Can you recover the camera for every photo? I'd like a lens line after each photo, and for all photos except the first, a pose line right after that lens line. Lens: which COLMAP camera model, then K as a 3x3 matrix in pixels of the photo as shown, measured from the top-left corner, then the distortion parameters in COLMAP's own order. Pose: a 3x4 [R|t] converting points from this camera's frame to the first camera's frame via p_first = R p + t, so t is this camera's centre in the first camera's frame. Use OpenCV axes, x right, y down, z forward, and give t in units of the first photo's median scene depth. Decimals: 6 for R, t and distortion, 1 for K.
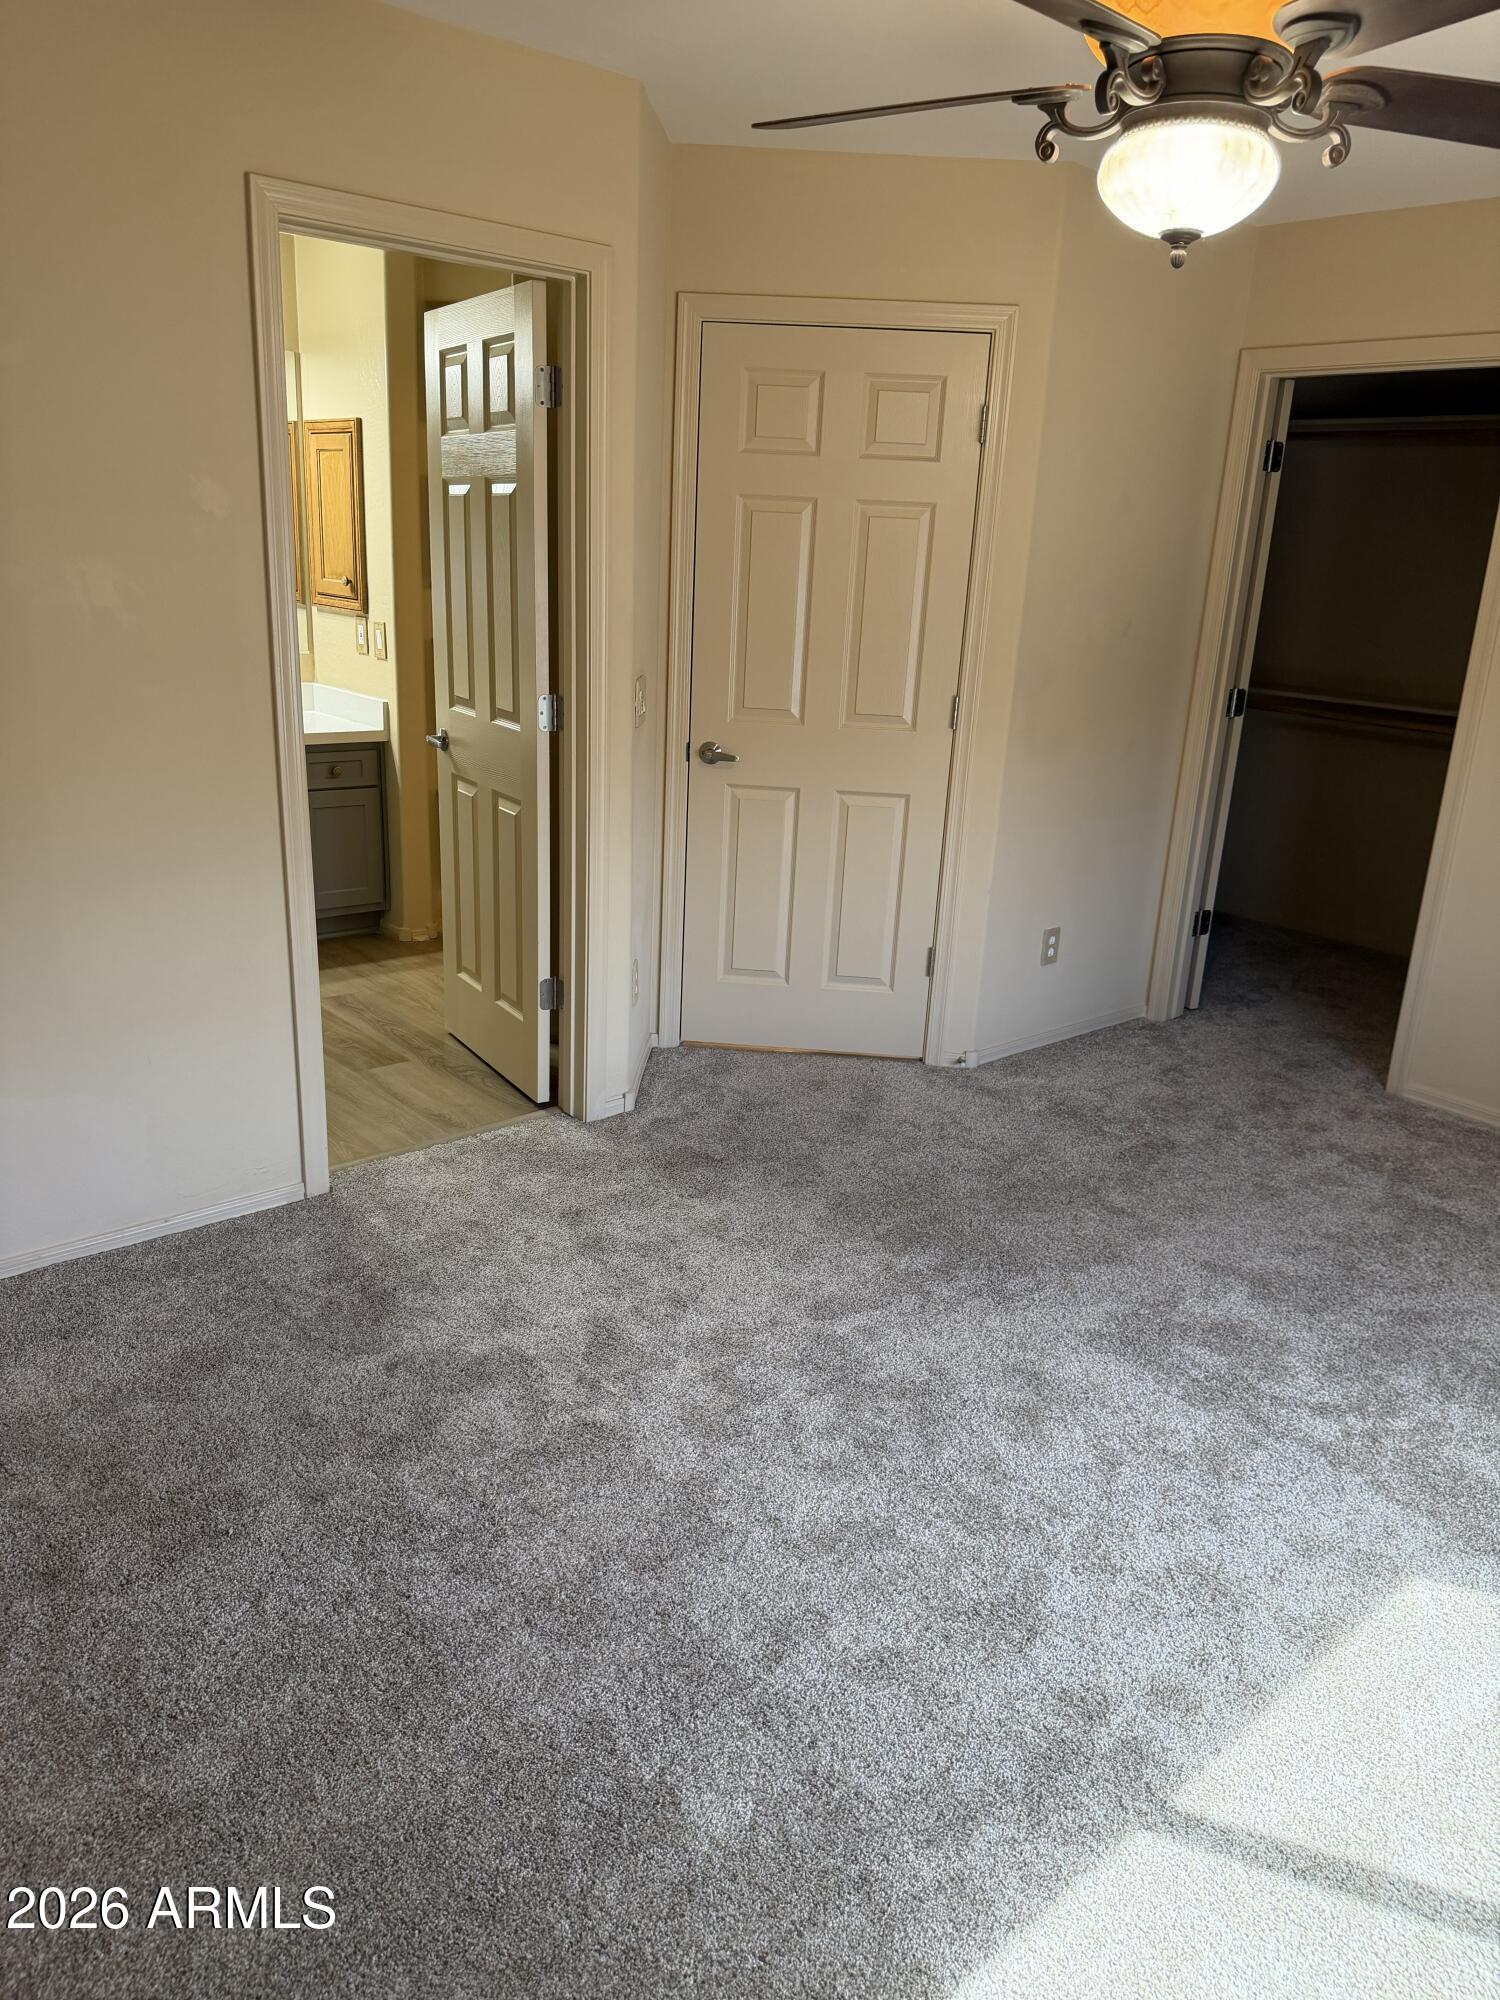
lens RADIAL K [[1408.3, 0, 751.0], [0, 1408.3, 998.2], [0, 0, 1]] dist [0.047580, -0.048960]
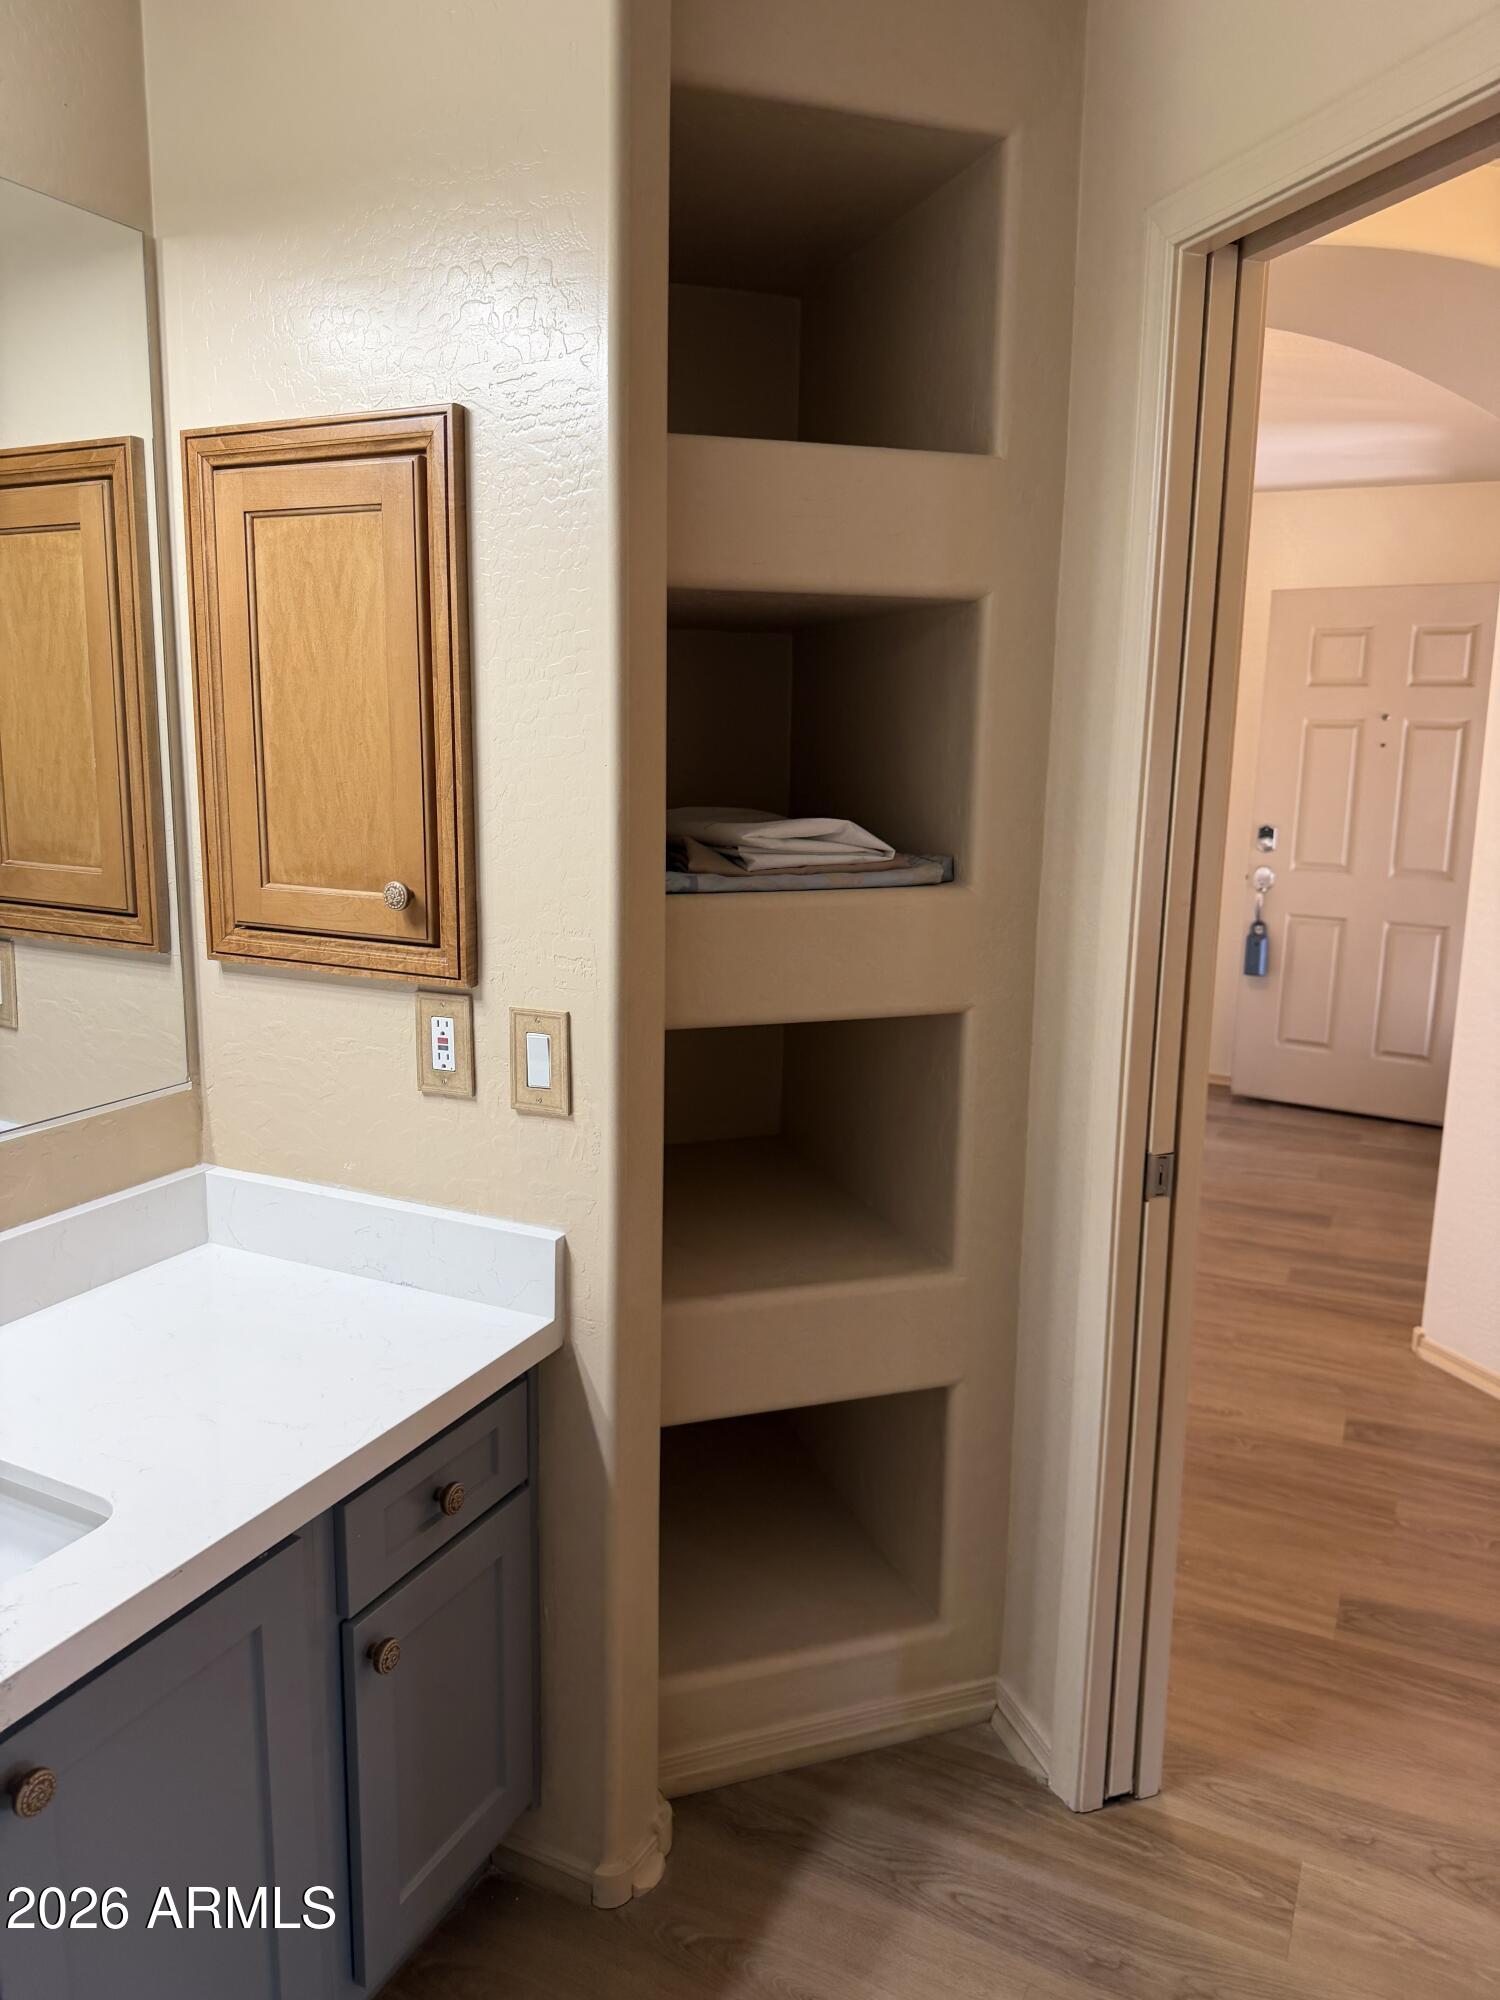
lens RADIAL K [[1408.3, 0, 750.4], [0, 1408.3, 1001.8], [0, 0, 1]] dist [0.047580, -0.048960]
pose [[0.912159, -0.104621, 0.396258, -0.342871], [0.153777, 0.983596, -0.094295, -0.225379], [-0.379893, 0.146947, 0.913284, 0.671331]]
